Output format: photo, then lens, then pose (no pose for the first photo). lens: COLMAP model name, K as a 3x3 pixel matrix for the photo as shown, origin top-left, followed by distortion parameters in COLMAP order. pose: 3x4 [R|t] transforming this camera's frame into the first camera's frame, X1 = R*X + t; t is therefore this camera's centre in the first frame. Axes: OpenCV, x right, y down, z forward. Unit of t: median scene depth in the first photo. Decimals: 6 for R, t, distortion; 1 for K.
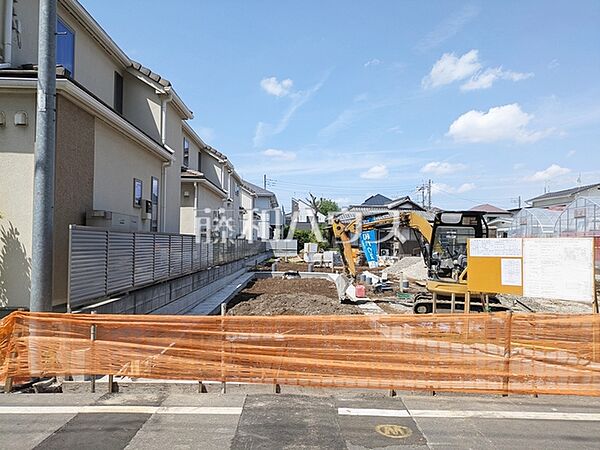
lens RADIAL K [[412.2, 0, 300.7], [0, 412.2, 227.5], [0, 0, 1]] dist [0.056138, -0.014358]
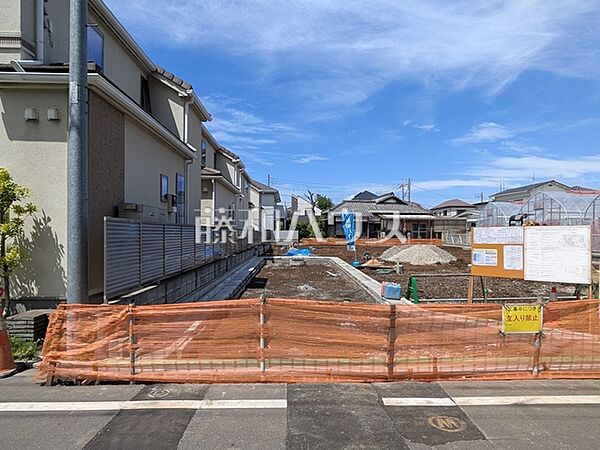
lens RADIAL K [[348.3, 0, 303.8], [0, 348.3, 229.3], [0, 0, 1]] dist [0.013132, 0.001622]
pose [[0.999624, -0.008713, 0.025999, -0.071494], [0.008043, 0.999636, 0.025758, 0.004652], [-0.026214, -0.025539, 0.999330, 0.110966]]
